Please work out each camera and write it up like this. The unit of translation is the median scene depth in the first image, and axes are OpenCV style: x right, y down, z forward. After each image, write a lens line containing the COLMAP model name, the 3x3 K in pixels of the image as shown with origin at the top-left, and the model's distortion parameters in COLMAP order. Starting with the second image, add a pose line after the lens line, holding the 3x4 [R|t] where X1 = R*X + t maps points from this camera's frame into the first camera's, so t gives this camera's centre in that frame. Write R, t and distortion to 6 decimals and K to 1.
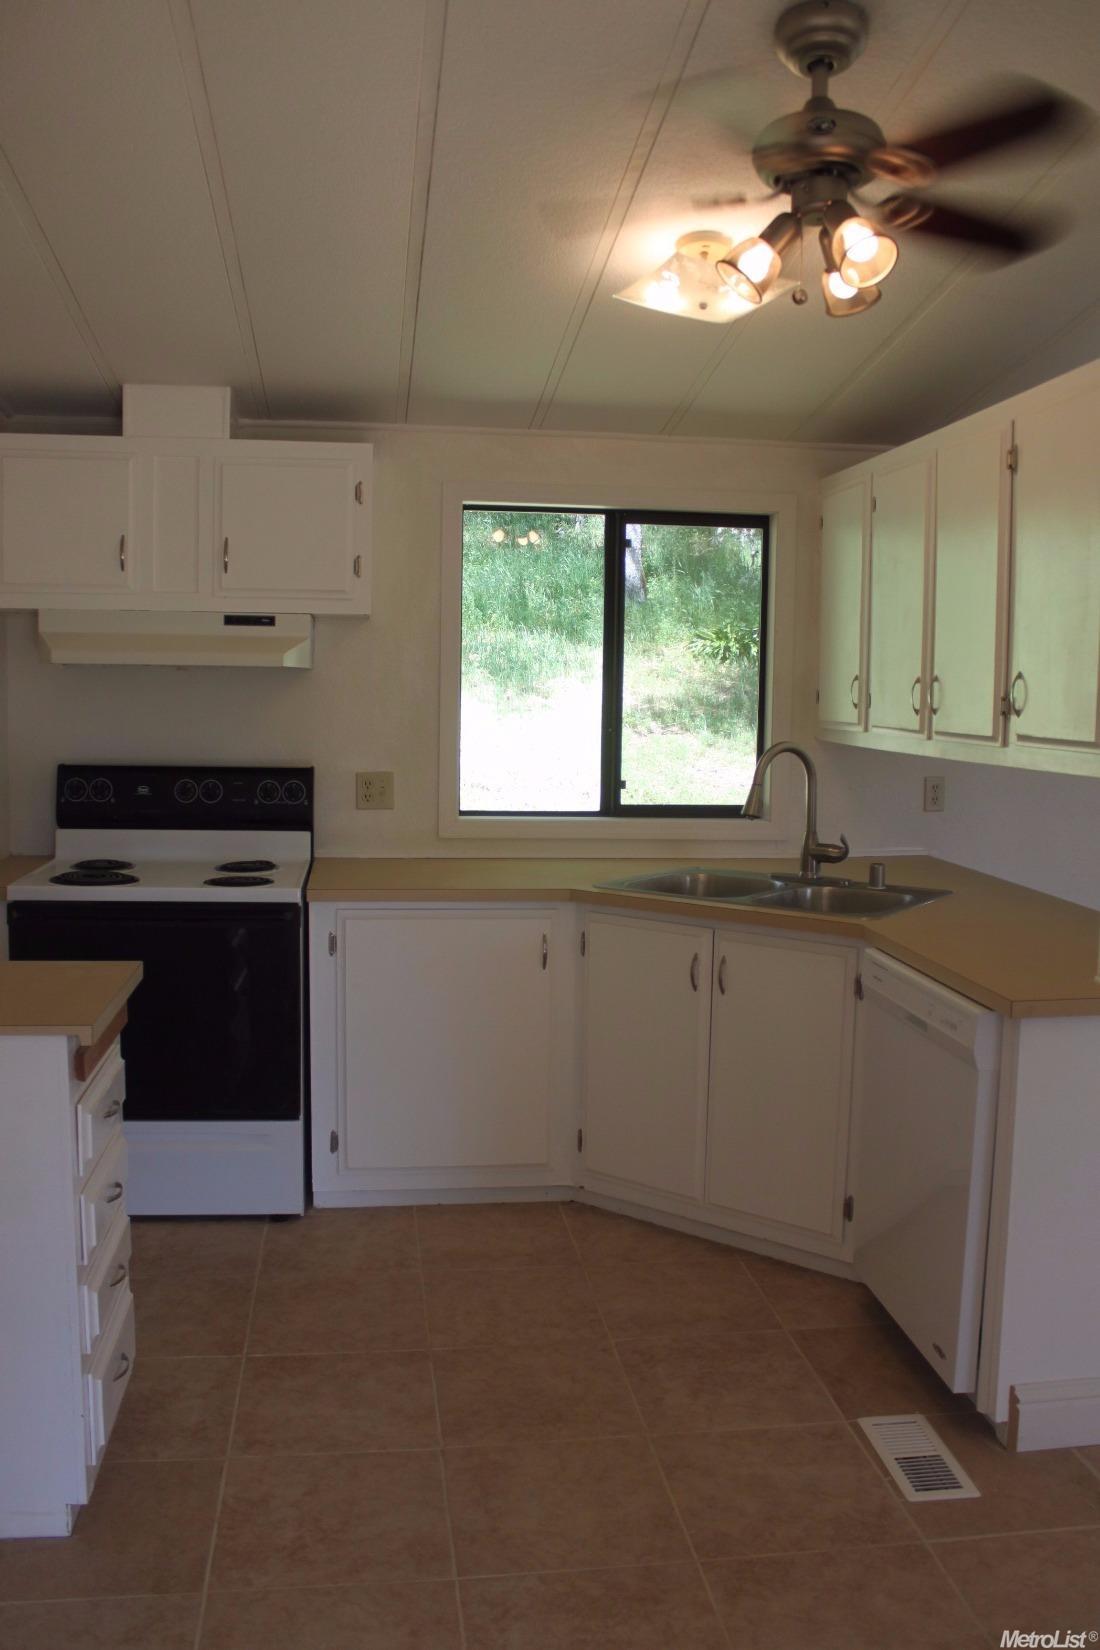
lens RADIAL K [[1404.7, 0, 548.4], [0, 1404.7, 821.9], [0, 0, 1]] dist [-0.130501, 0.101099]
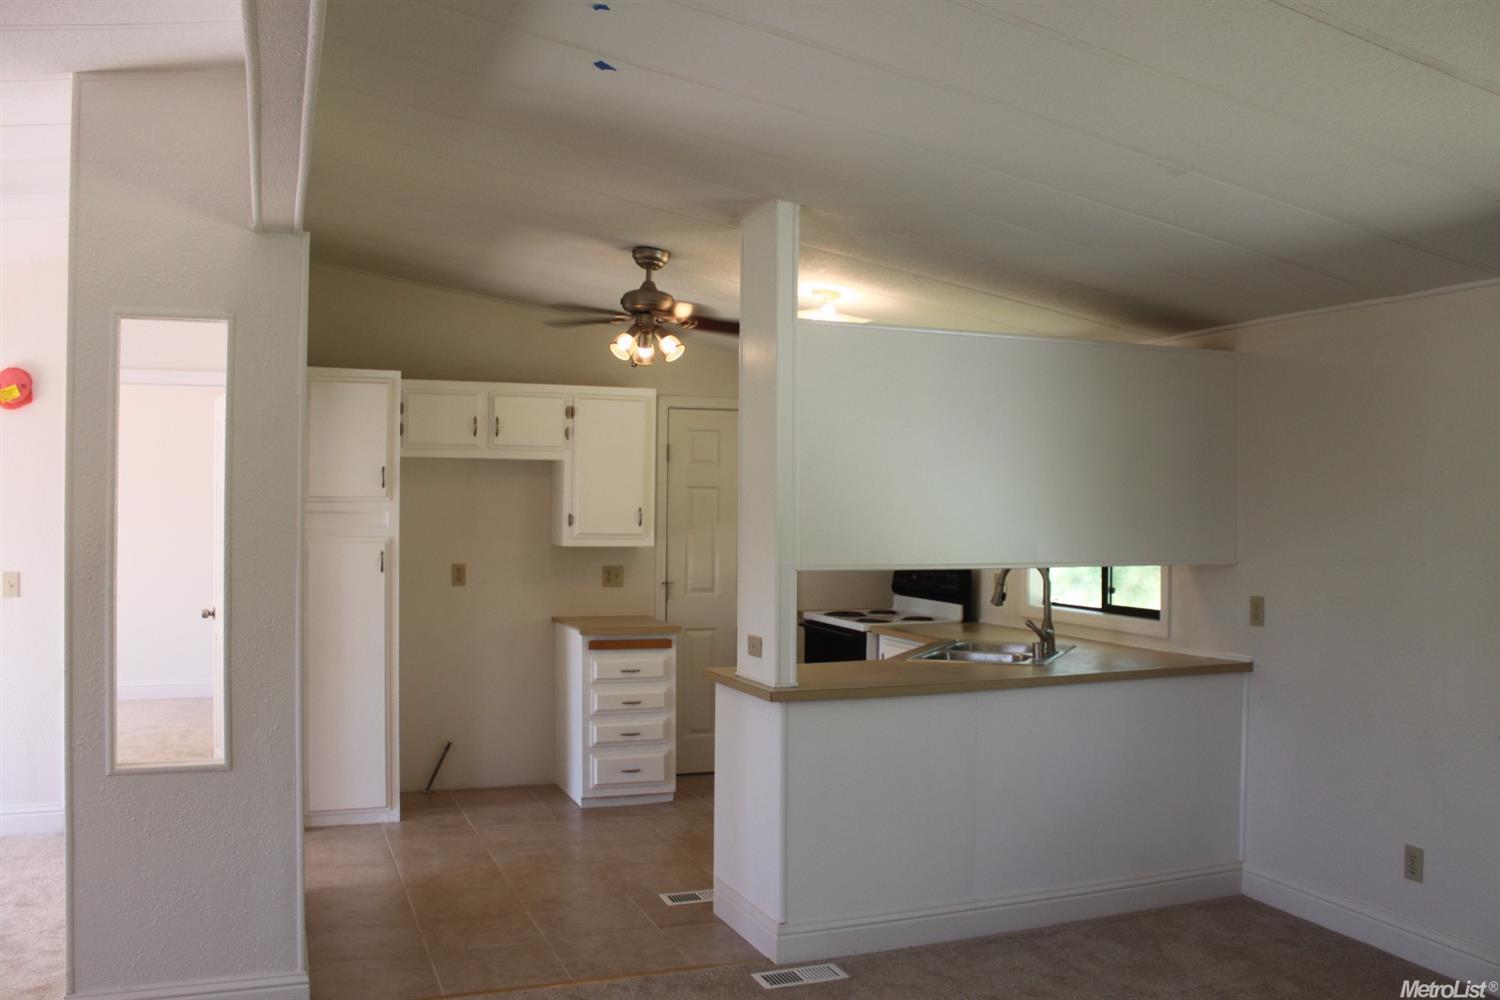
lens RADIAL K [[1277.0, 0, 748.2], [0, 1277.0, 501.6], [0, 0, 1]] dist [-0.130501, 0.101099]
pose [[0.243748, -0.023106, -0.969563, 1.208453], [-0.108942, 0.992737, -0.051047, -0.011042], [0.963701, 0.118068, 0.239460, 0.326885]]
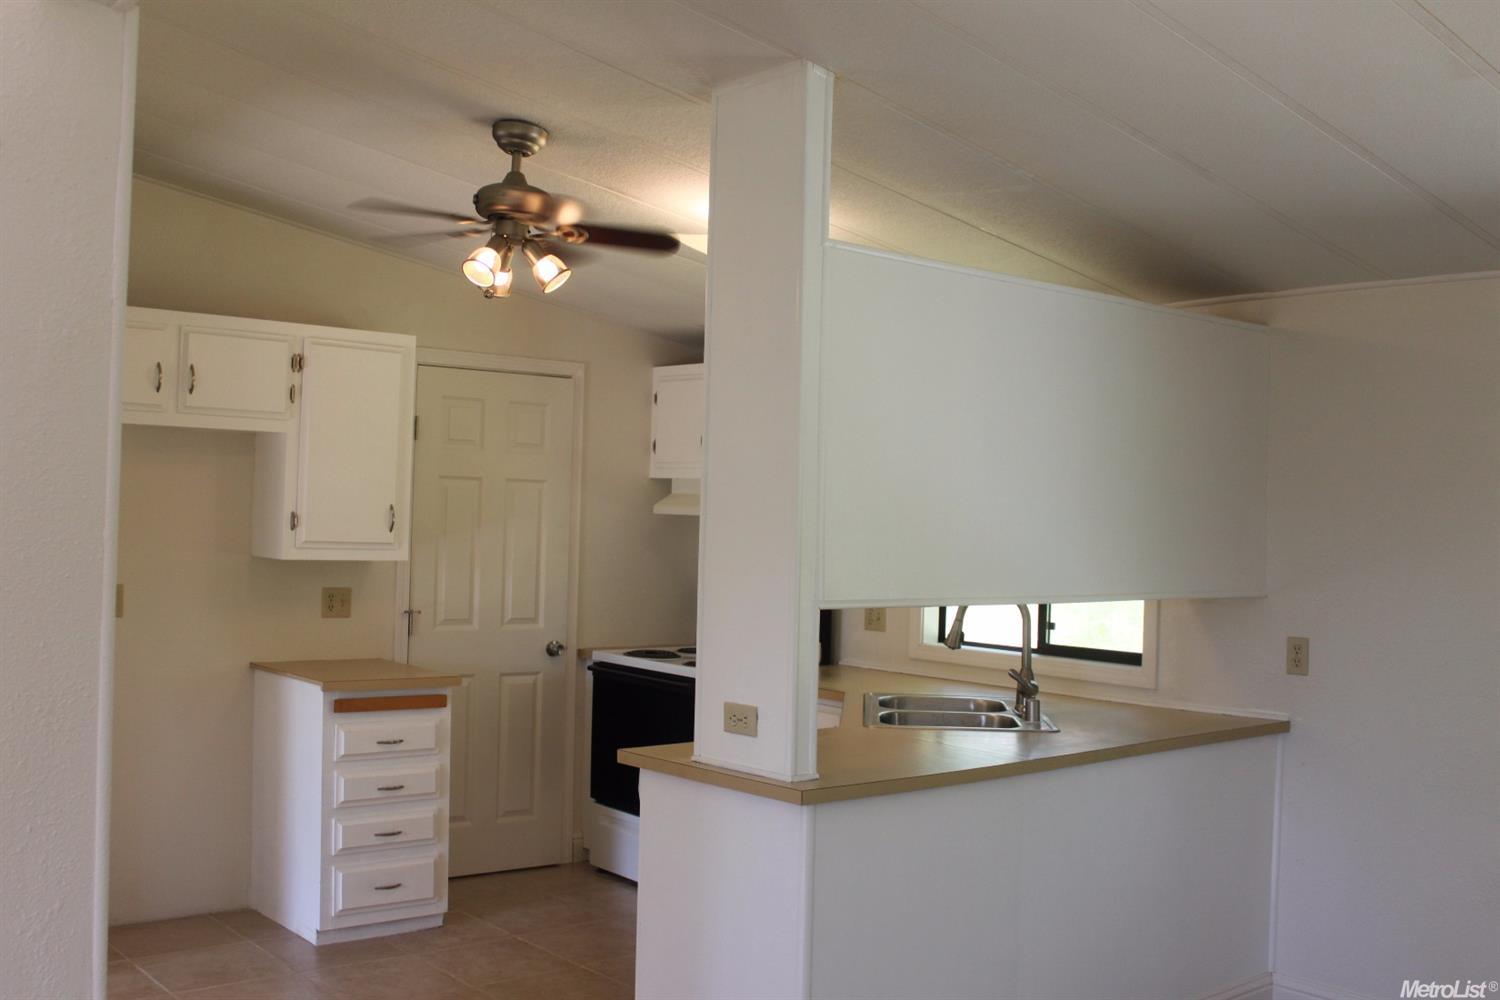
lens RADIAL K [[1511.2, 0, 749.6], [0, 1511.2, 498.3], [0, 0, 1]] dist [-0.079983, 0.000000]
pose [[0.544952, -0.012745, -0.838370, 0.922133], [-0.109552, 0.990231, -0.086264, 0.001853], [0.831279, 0.138855, 0.538232, 0.147807]]
